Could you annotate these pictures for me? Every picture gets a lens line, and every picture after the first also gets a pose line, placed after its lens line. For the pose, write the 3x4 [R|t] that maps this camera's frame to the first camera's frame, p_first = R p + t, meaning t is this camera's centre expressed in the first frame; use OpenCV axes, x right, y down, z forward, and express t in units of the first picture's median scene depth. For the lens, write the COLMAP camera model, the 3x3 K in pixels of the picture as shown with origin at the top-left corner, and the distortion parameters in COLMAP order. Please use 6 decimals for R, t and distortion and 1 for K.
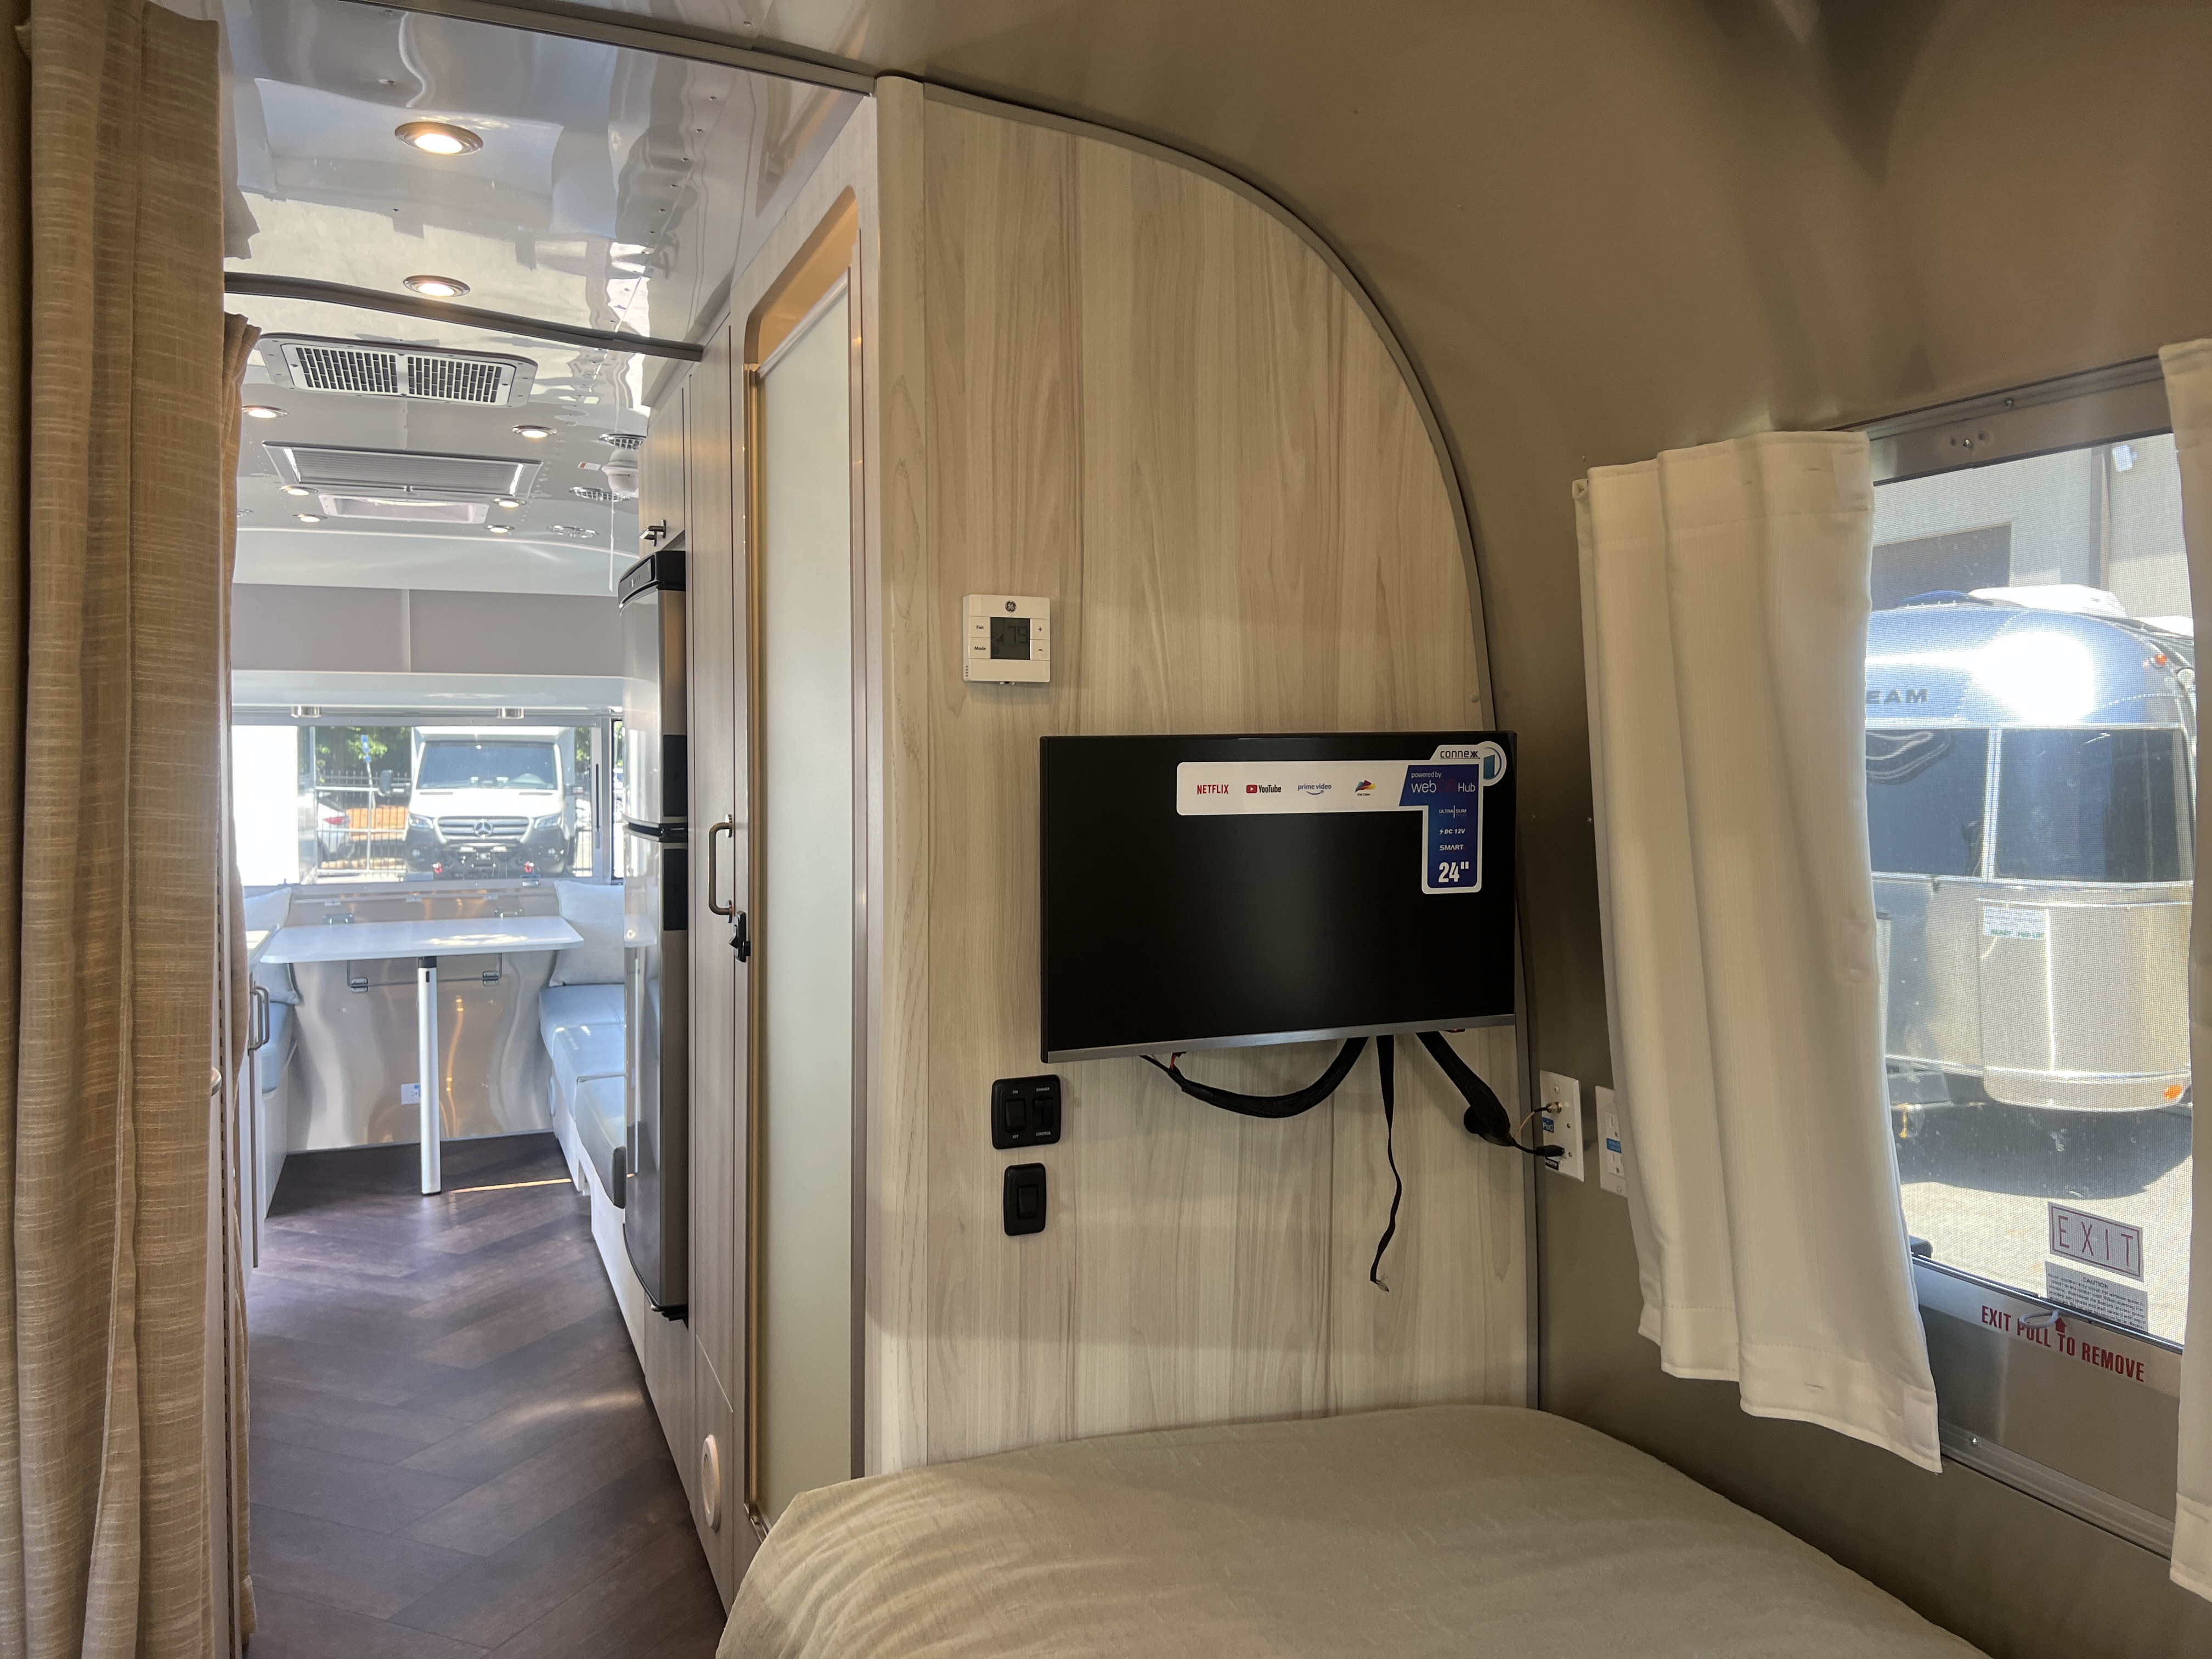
lens RADIAL K [[1667.2, 0, 1107.9], [0, 1667.2, 808.5], [0, 0, 1]] dist [0.058008, -0.070364]
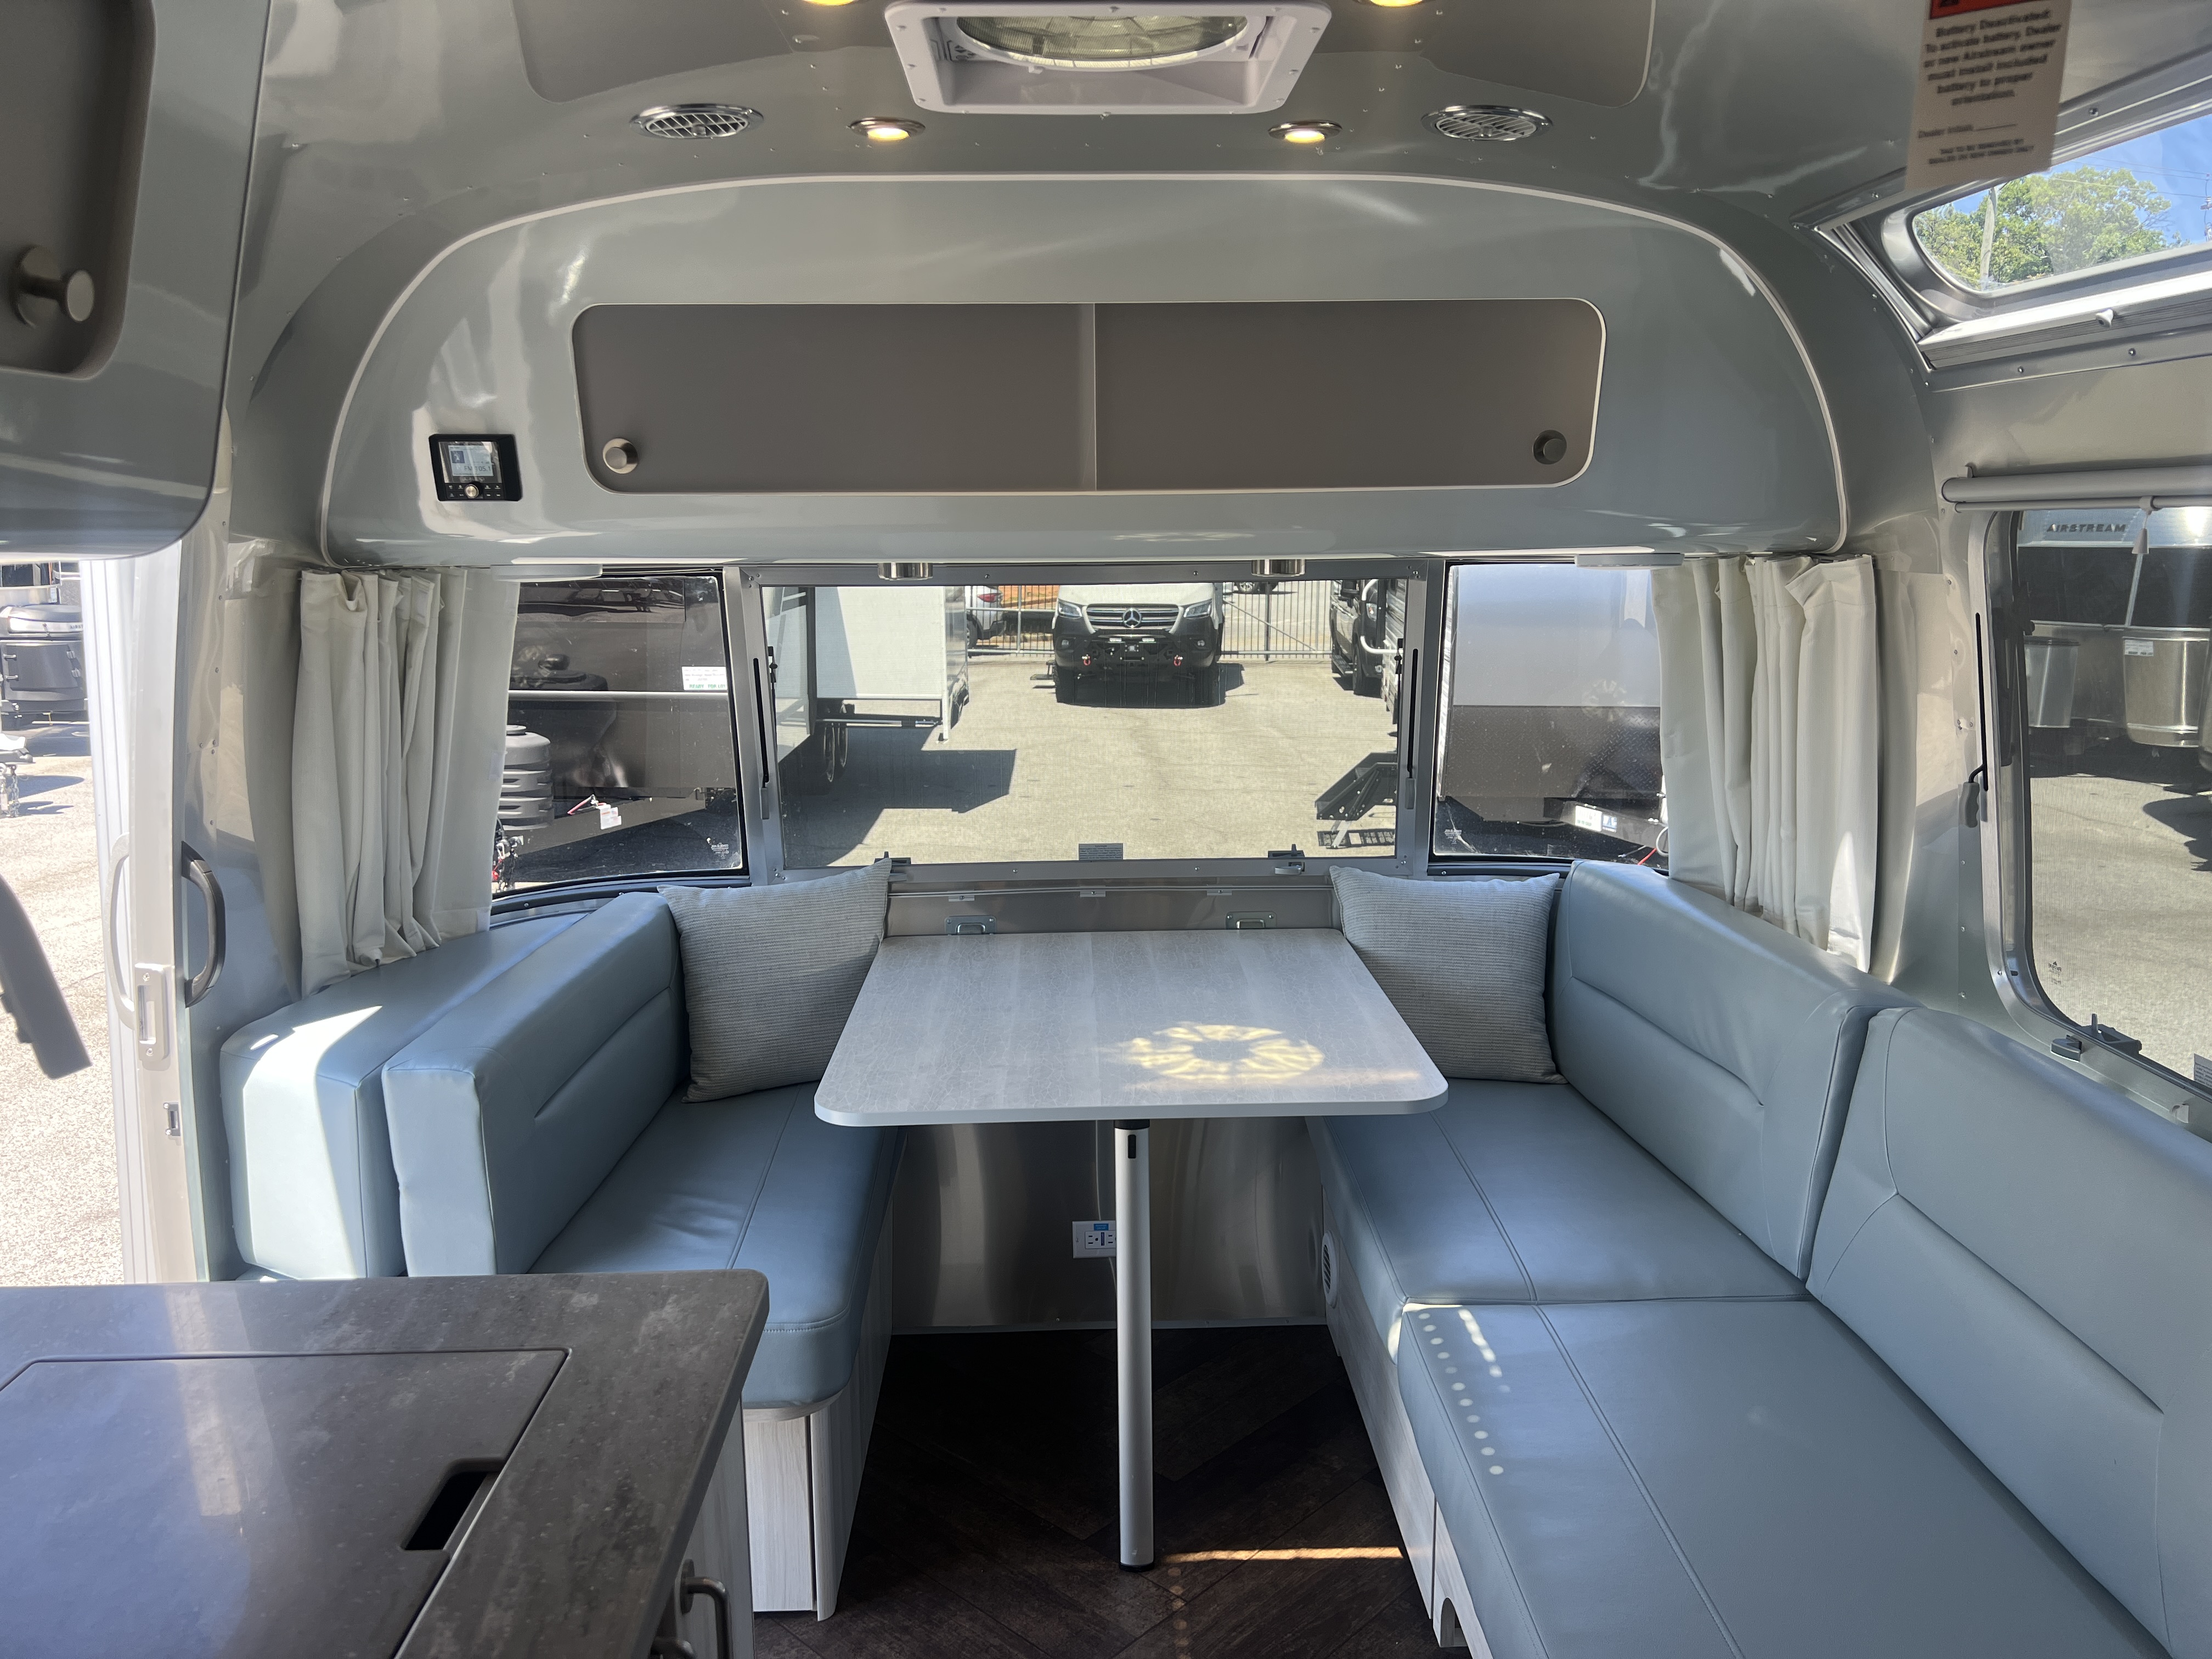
lens RADIAL K [[1667.2, 0, 1106.2], [0, 1667.2, 830.7], [0, 0, 1]] dist [0.058008, -0.070364]
pose [[0.934913, 0.058765, -0.349978, -0.427954], [-0.004255, 0.987980, 0.154526, -0.103132], [0.354851, -0.142979, 0.923925, 0.977468]]
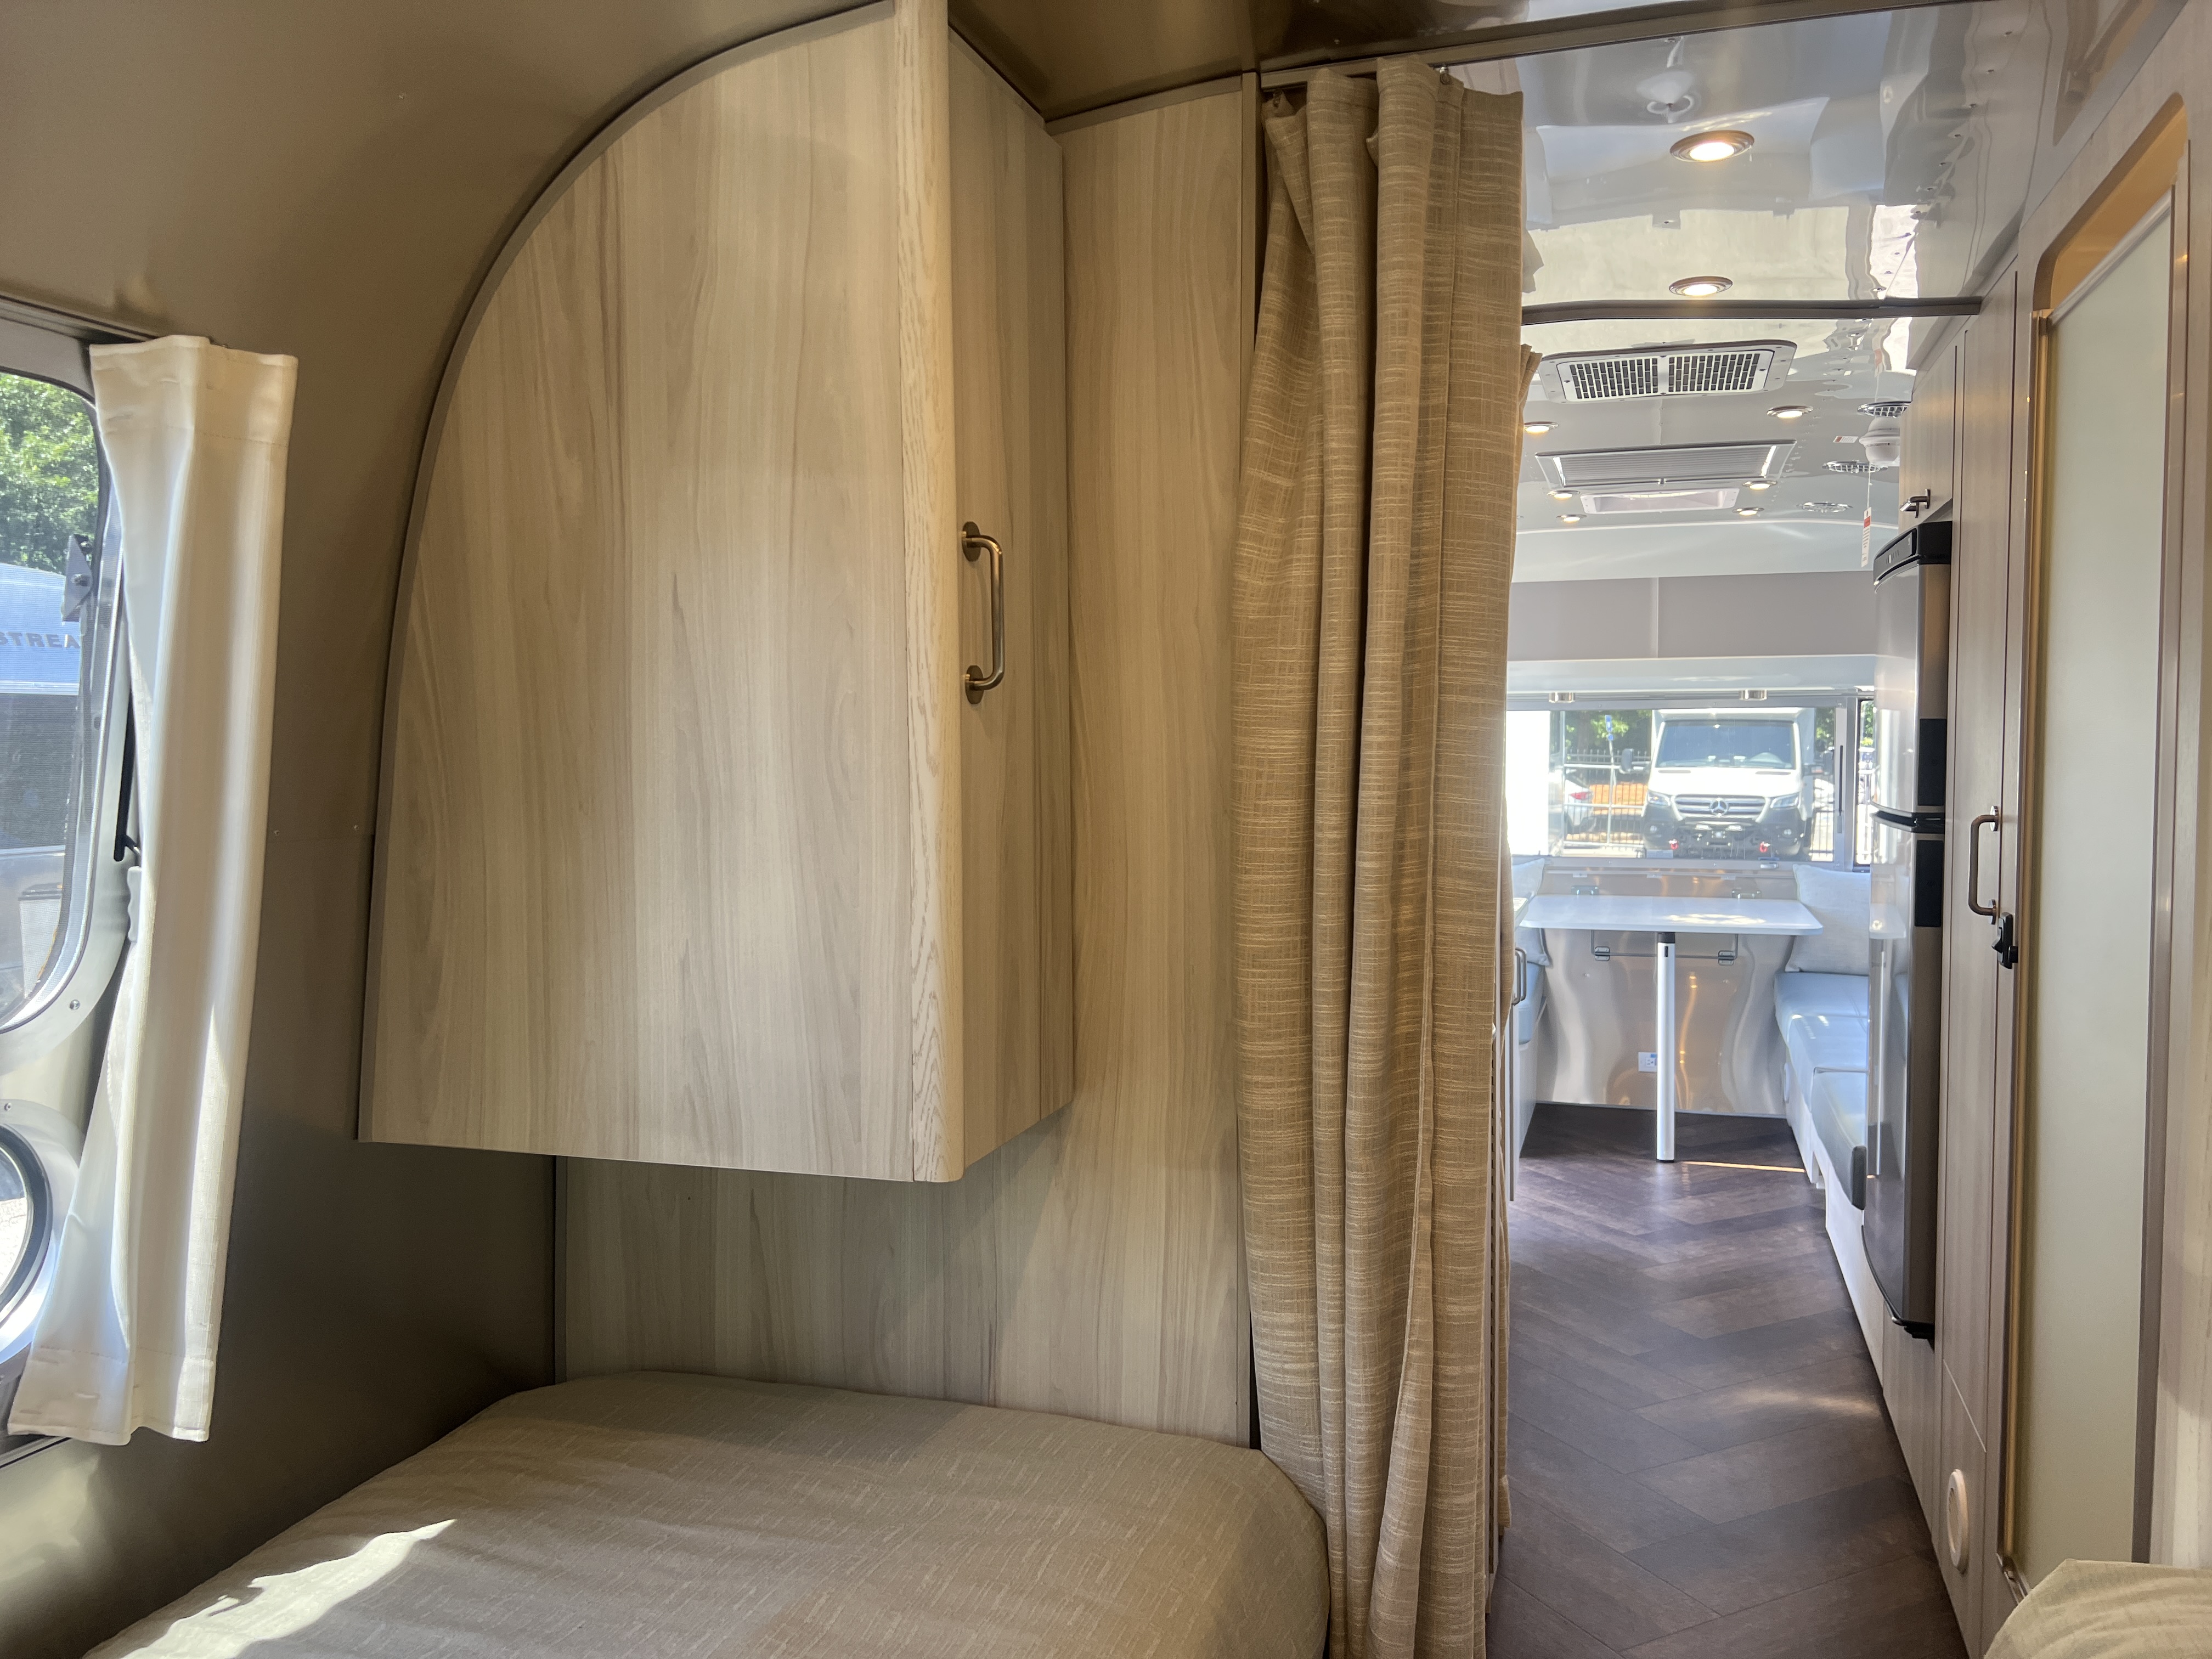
lens RADIAL K [[1667.2, 0, 1120.4], [0, 1667.2, 810.6], [0, 0, 1]] dist [0.058008, -0.070364]
pose [[0.765723, 0.027856, -0.642566, -0.000644], [-0.018726, 0.999604, 0.021019, -0.003969], [0.642897, -0.004062, 0.765942, -0.014156]]
